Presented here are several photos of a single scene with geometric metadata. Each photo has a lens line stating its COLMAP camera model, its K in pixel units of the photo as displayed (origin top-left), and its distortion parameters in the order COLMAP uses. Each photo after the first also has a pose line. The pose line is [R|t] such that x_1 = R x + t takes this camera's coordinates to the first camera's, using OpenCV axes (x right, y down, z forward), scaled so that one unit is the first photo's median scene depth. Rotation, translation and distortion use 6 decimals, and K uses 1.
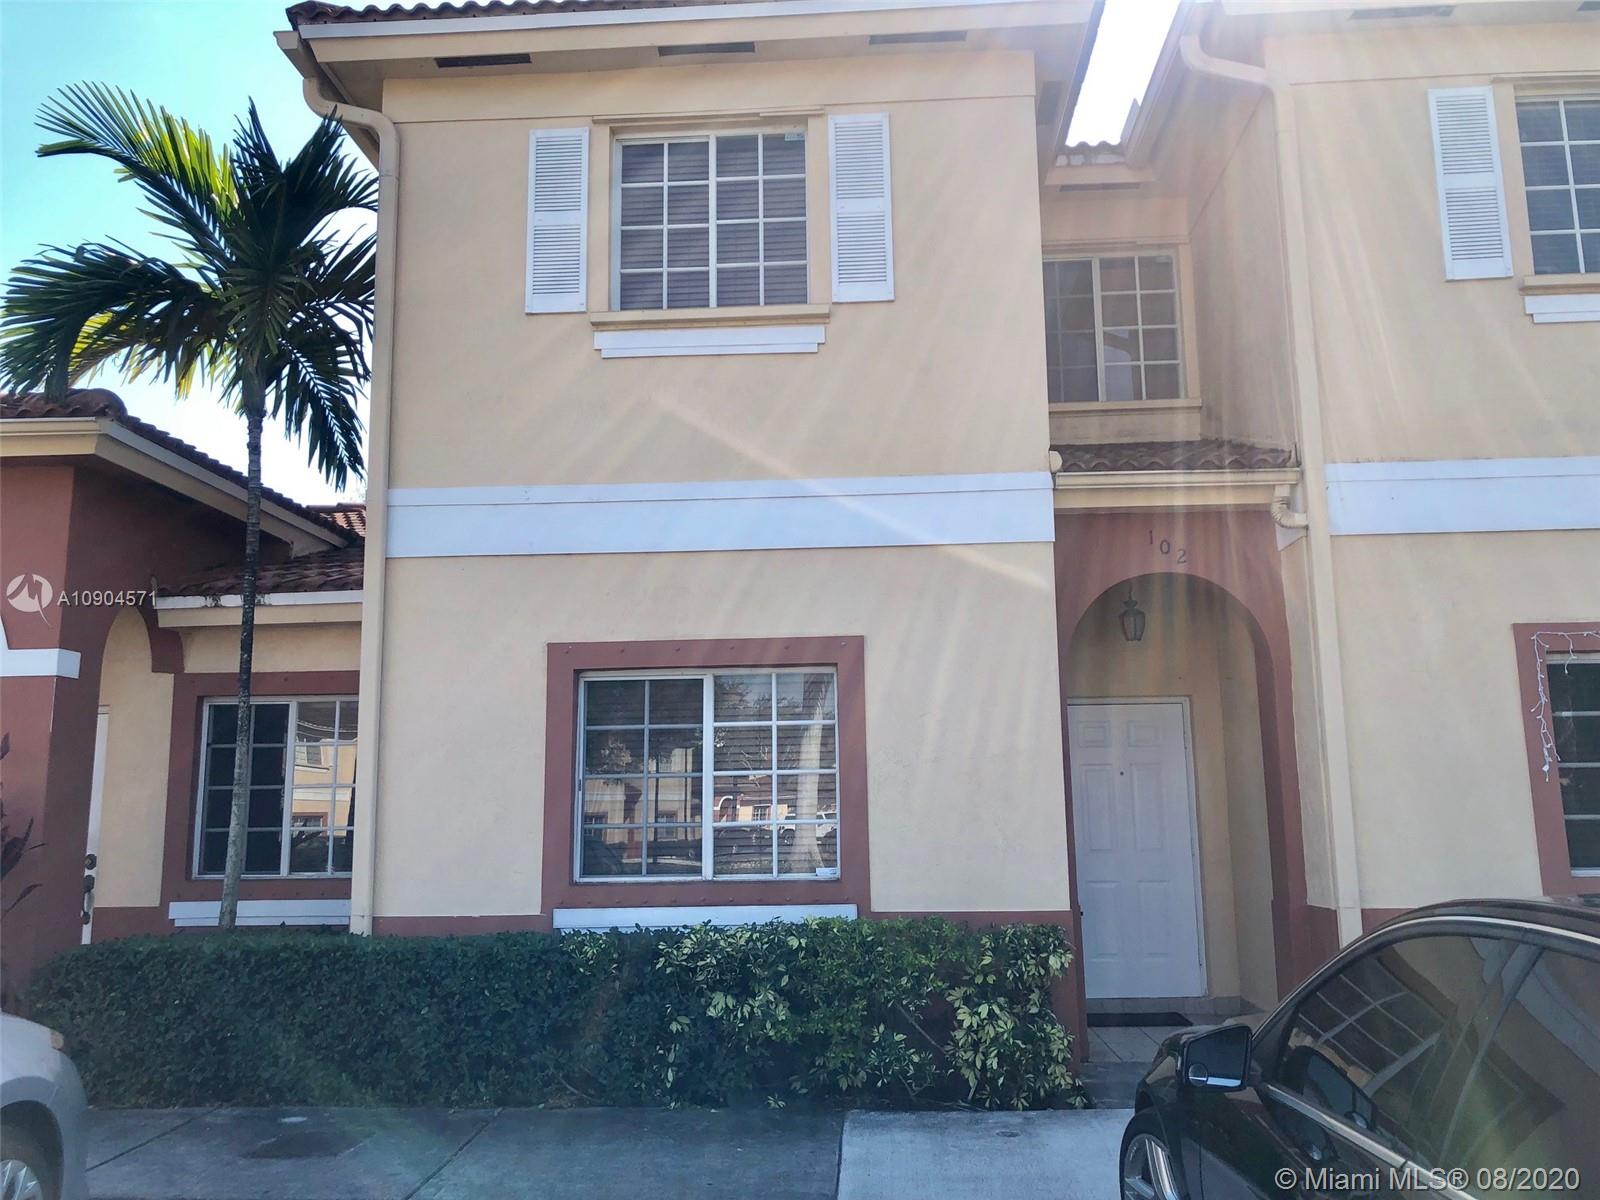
lens RADIAL K [[1308.4, 0, 801.7], [0, 1308.4, 593.4], [0, 0, 1]] dist [0.038653, -0.032306]
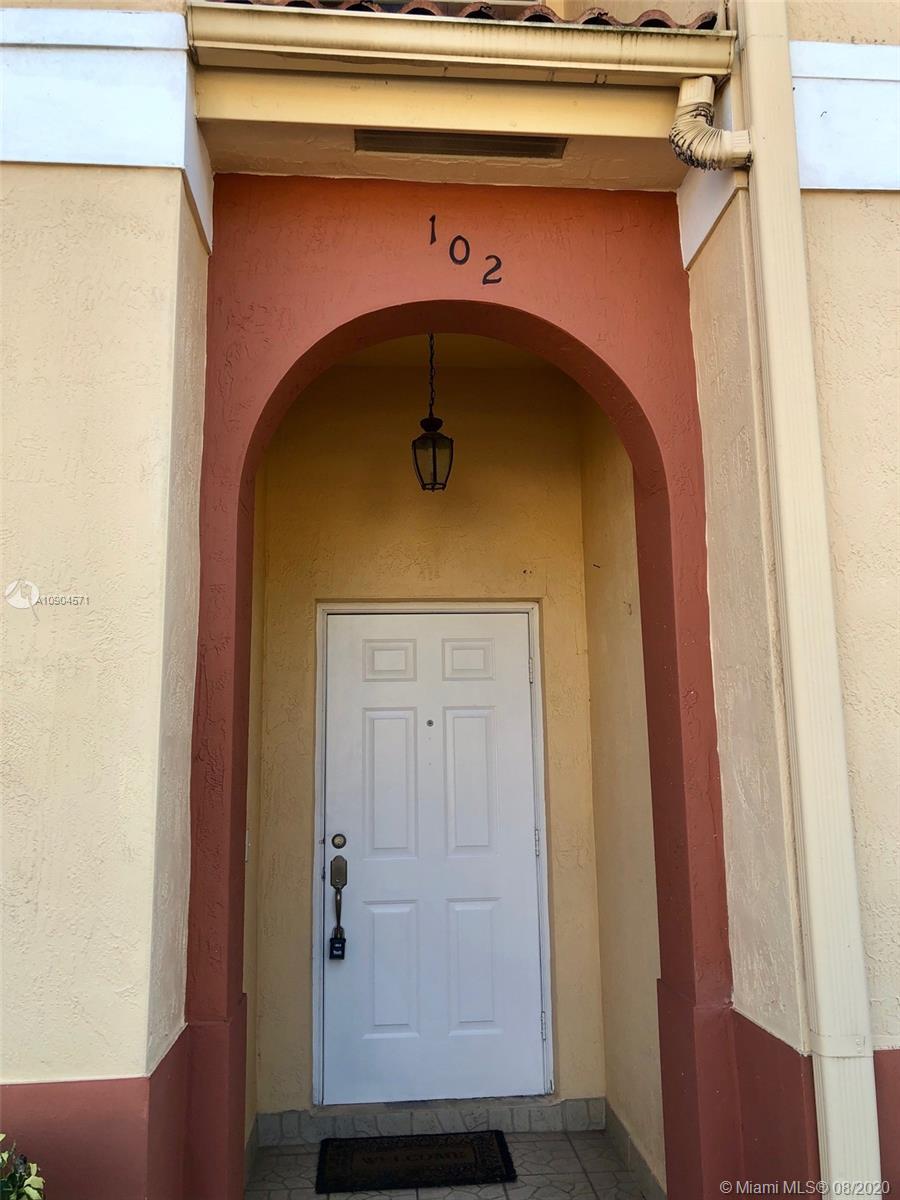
lens RADIAL K [[981.3, 0, 451.5], [0, 981.3, 597.0], [0, 0, 1]] dist [0.038653, -0.032306]
pose [[0.991325, 0.019142, 0.130029, 0.235124], [-0.018835, 0.999816, -0.003587, 0.096308], [-0.130074, 0.001107, 0.991504, 0.657766]]
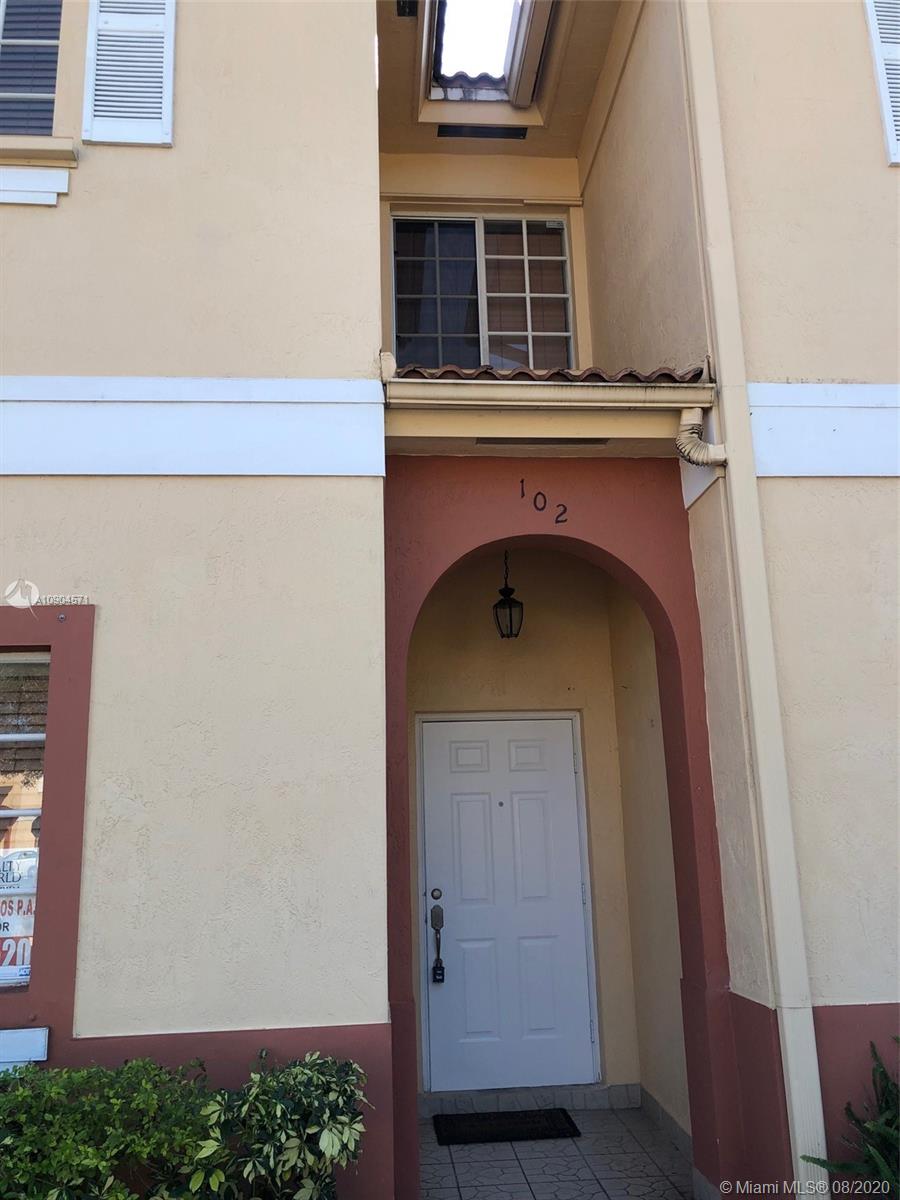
lens RADIAL K [[981.3, 0, 448.2], [0, 981.3, 609.0], [0, 0, 1]] dist [0.038653, -0.032306]
pose [[0.991338, 0.014217, 0.130561, 0.156268], [-0.006901, 0.998389, -0.056322, 0.060103], [-0.131152, 0.054933, 0.989839, 0.467458]]
